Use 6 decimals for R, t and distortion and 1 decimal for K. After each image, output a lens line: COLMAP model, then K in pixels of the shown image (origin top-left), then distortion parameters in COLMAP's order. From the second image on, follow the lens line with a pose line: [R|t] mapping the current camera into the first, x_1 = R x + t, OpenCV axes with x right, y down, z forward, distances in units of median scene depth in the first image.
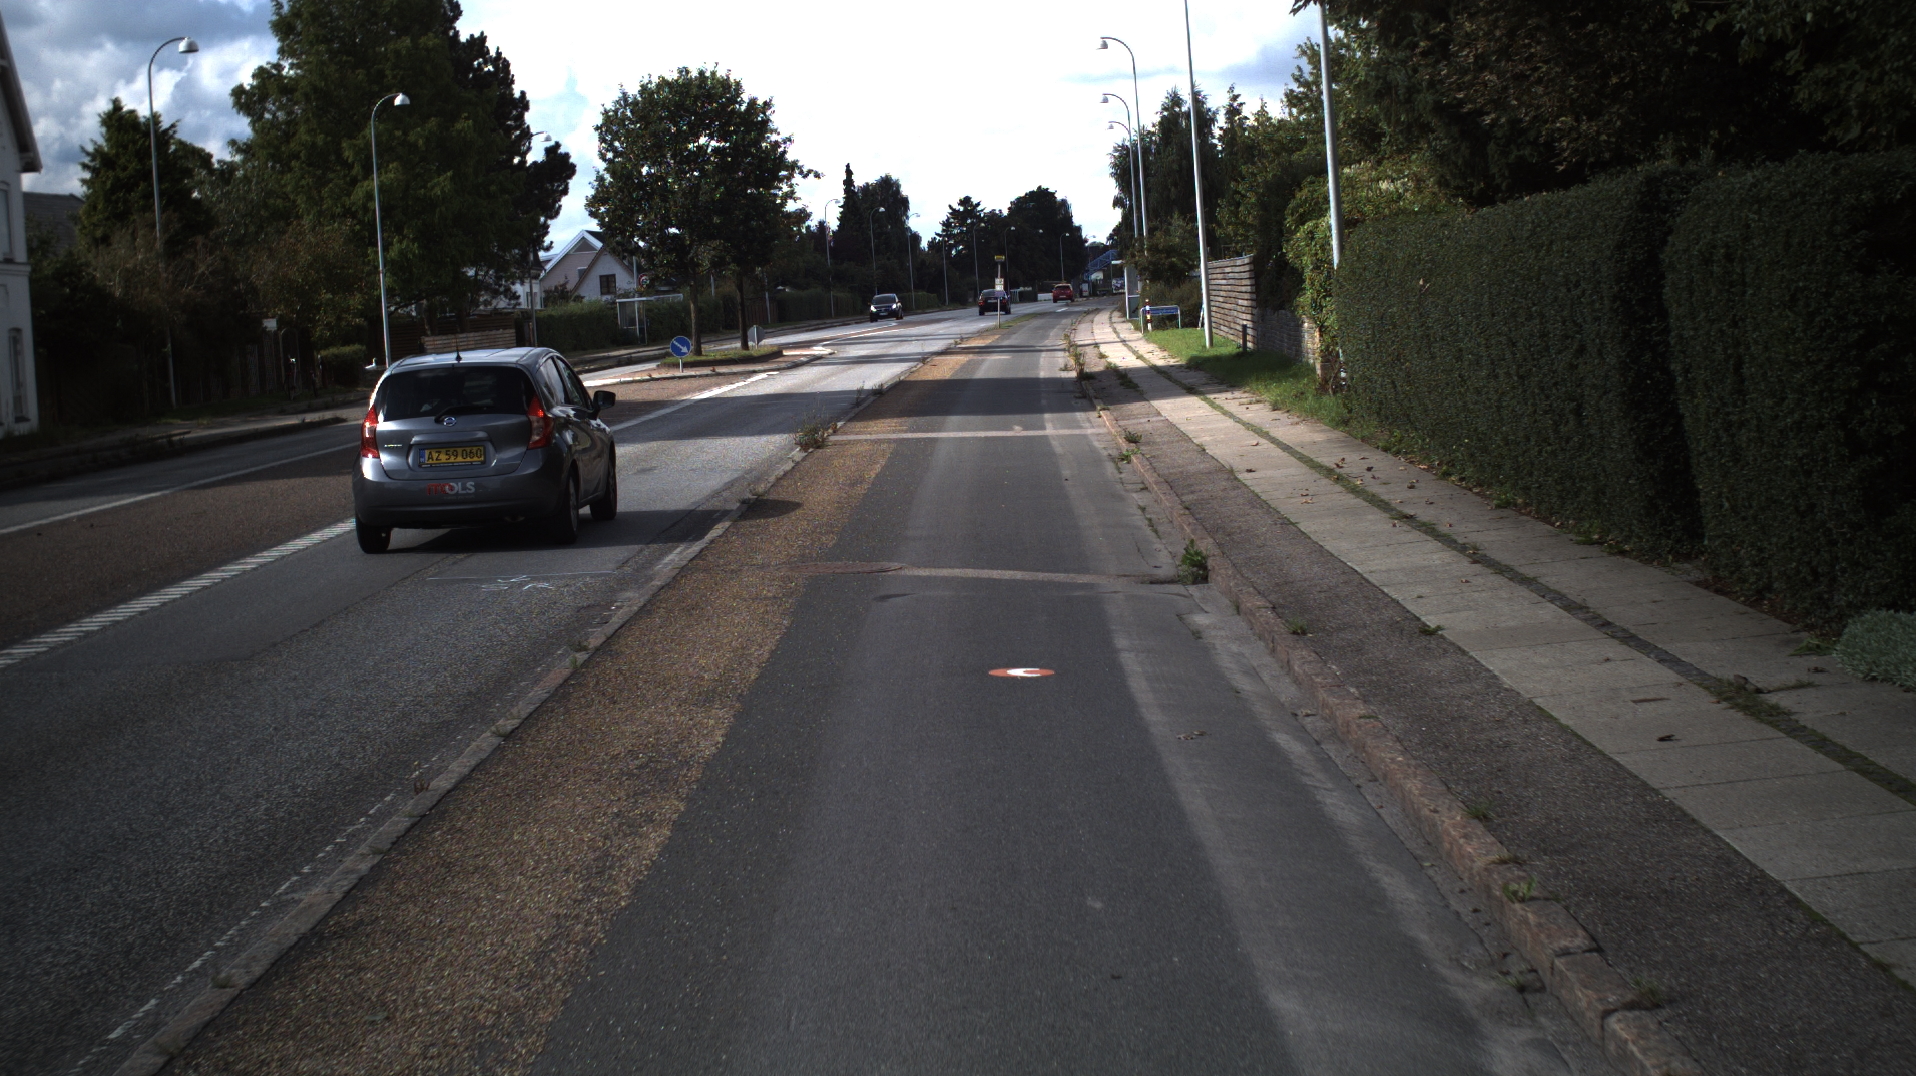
lens RADIAL K [[3335.4, 0, 958.0], [0, 3335.4, 538.0], [0, 0, 1]] dist [-0.270032, 0.286088]
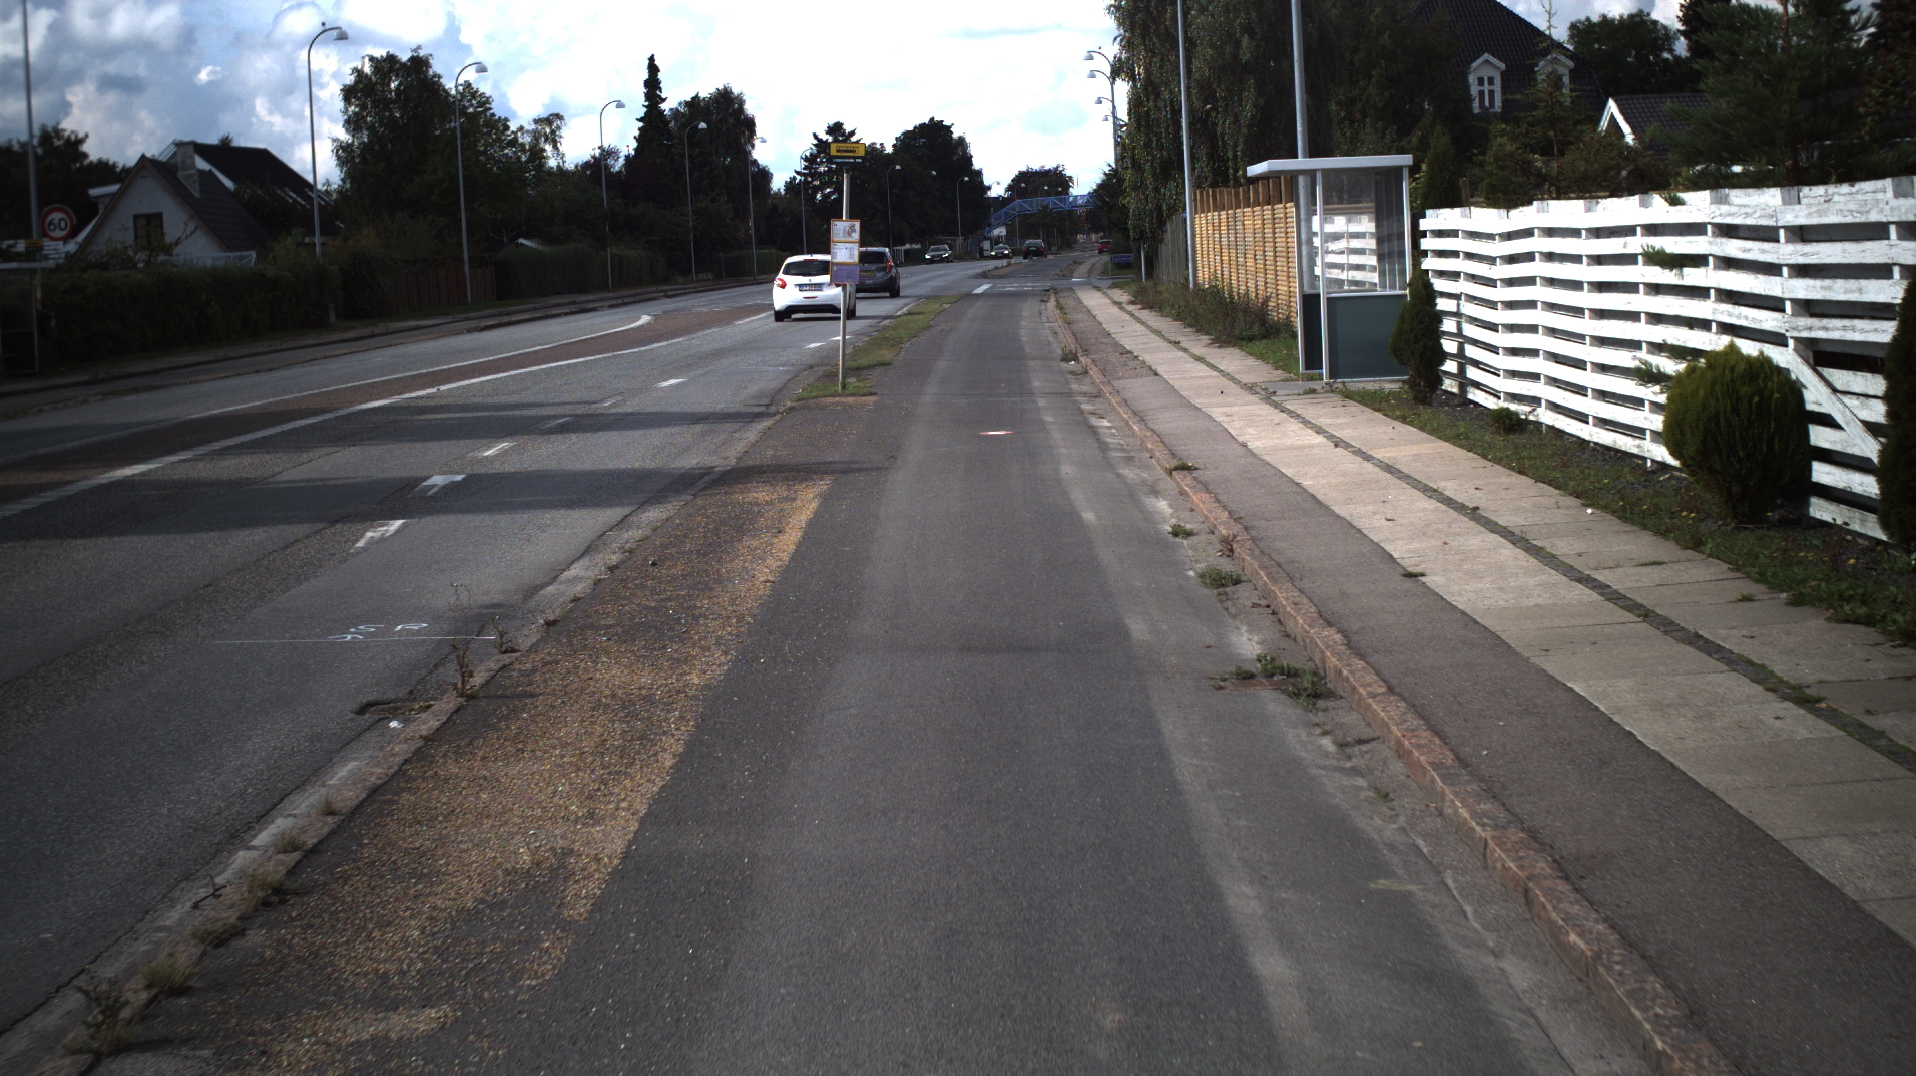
lens RADIAL K [[3335.4, 0, 958.0], [0, 3335.4, 538.0], [0, 0, 1]] dist [-0.270032, 0.286088]
pose [[0.999262, 0.013748, 0.035863, 0.014710], [-0.014220, 0.999815, 0.012926, -0.065257], [-0.035679, -0.013427, 0.999273, 0.854196]]
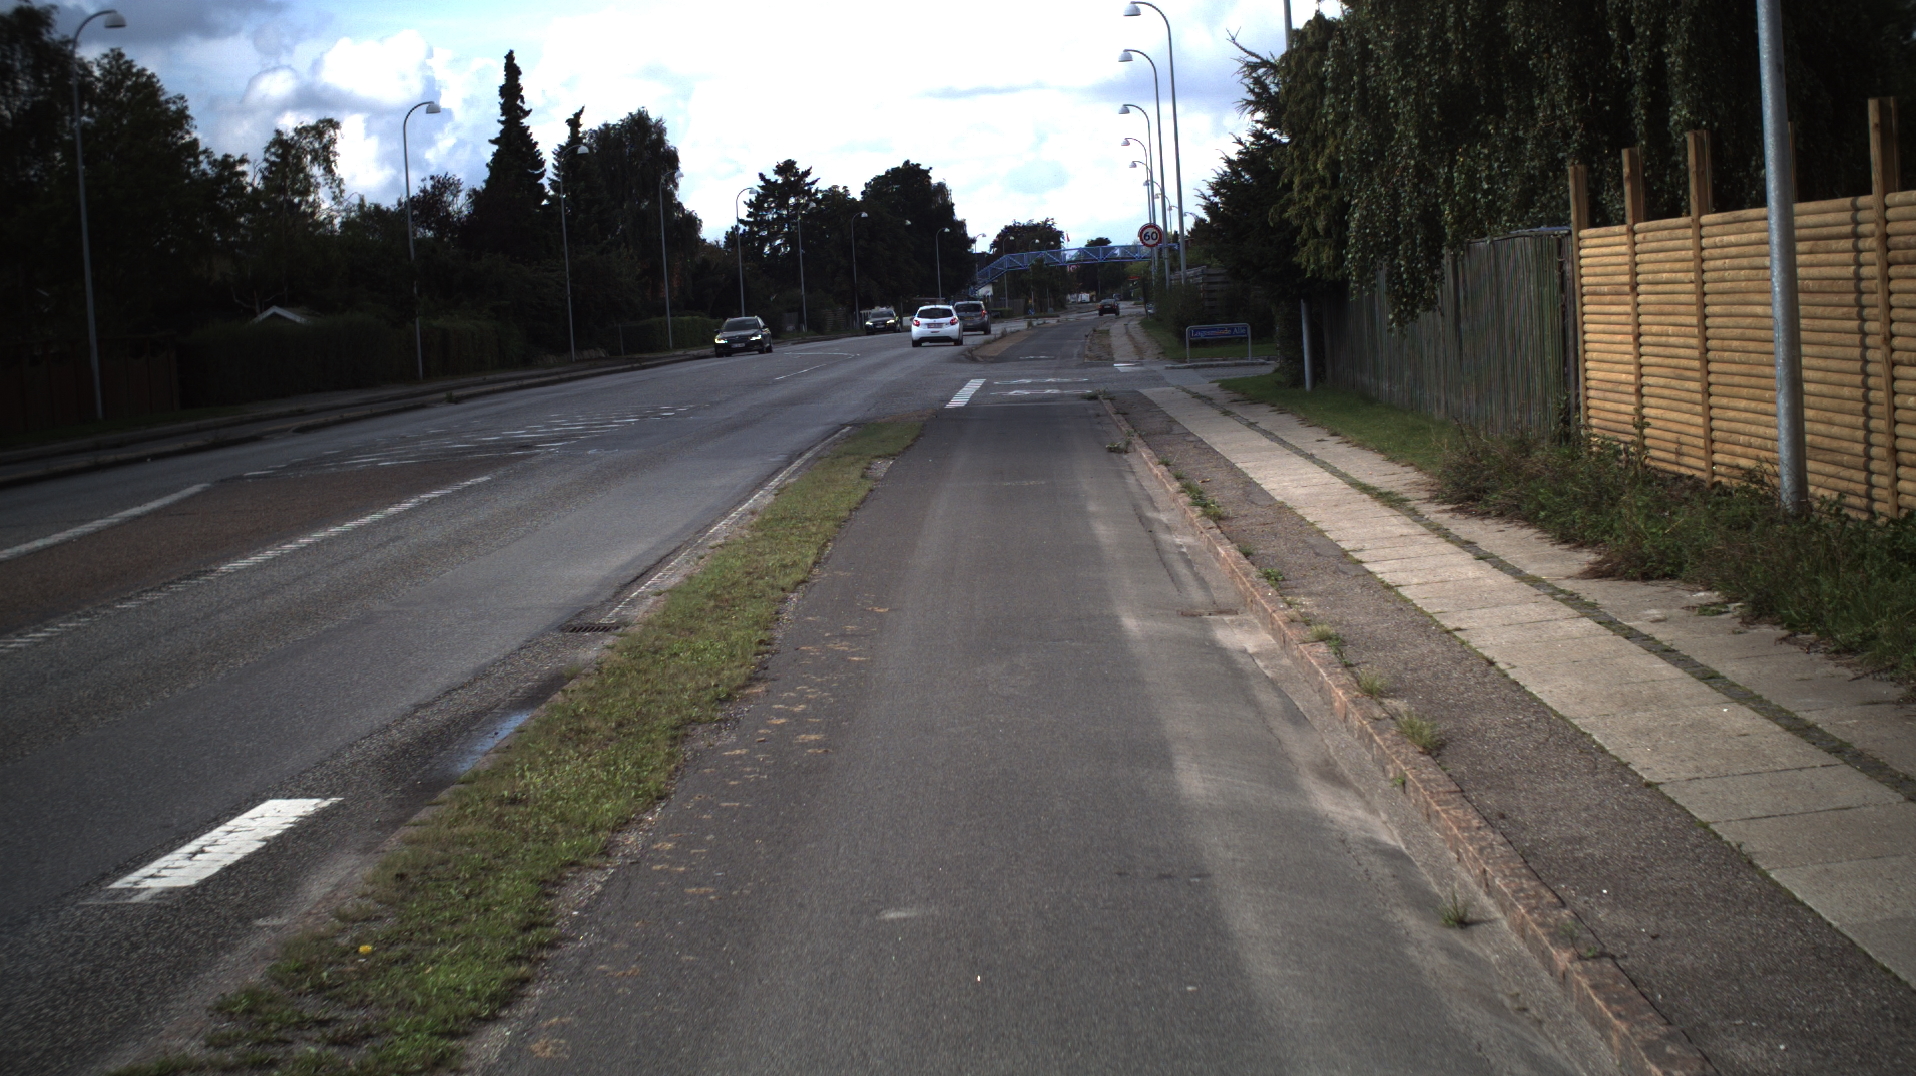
lens RADIAL K [[3335.4, 0, 958.0], [0, 3335.4, 538.0], [0, 0, 1]] dist [-0.270032, 0.286088]
pose [[0.999196, 0.004778, 0.039815, 0.034284], [-0.004572, 0.999976, -0.005263, -0.102019], [-0.039839, 0.005077, 0.999193, 1.328343]]
